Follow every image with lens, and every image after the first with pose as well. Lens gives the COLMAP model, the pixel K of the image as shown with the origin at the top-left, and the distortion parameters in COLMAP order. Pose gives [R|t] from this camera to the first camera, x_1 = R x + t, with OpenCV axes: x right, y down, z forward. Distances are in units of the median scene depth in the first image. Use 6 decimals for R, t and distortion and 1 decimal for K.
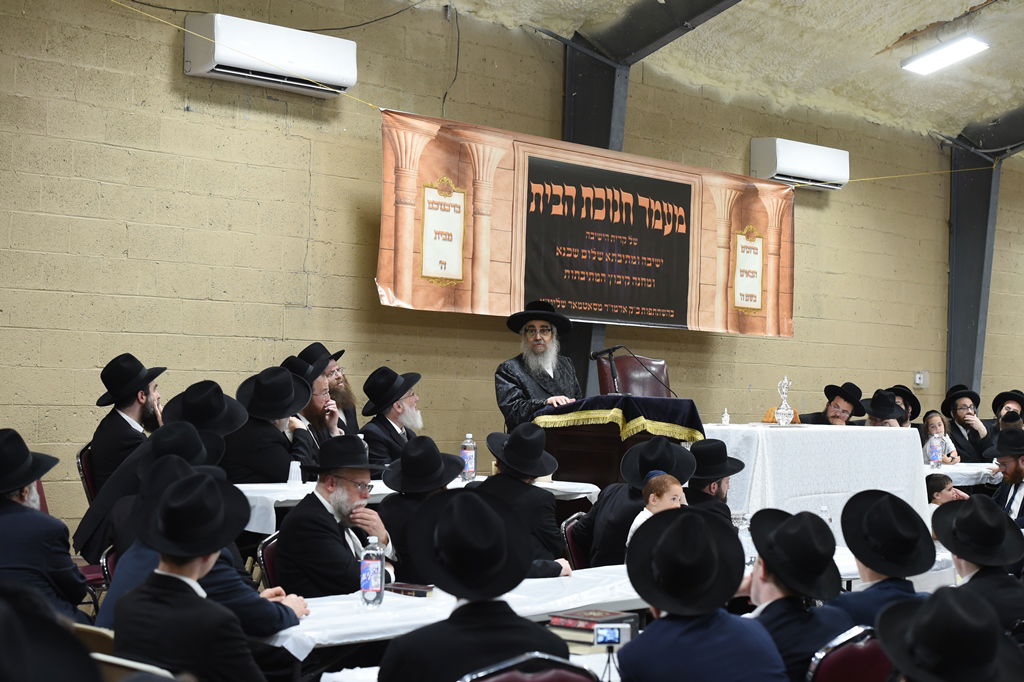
lens RADIAL K [[2036.7, 0, 512.0], [0, 2036.7, 341.0], [0, 0, 1]] dist [-0.079892, -0.138930]
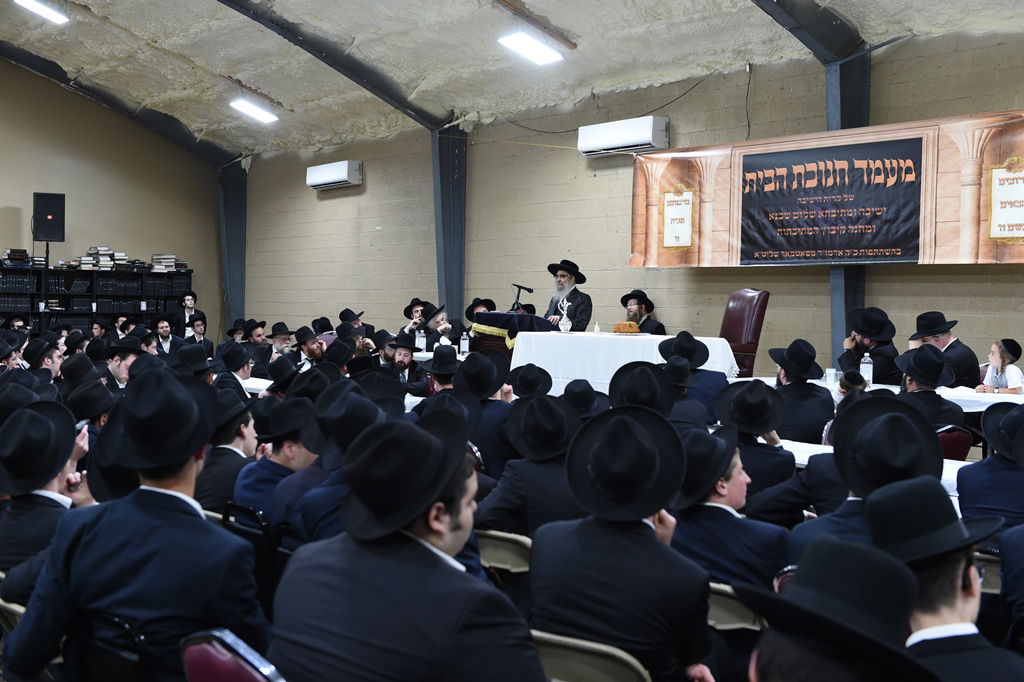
lens RADIAL K [[1266.2, 0, 512.0], [0, 1266.2, 341.0], [0, 0, 1]] dist [-0.005684, 0.015089]
pose [[-0.224186, -0.002666, -0.974543, 0.898799], [-0.002087, 0.999995, -0.002255, 0.043074], [0.974544, 0.001529, -0.224191, 1.008887]]
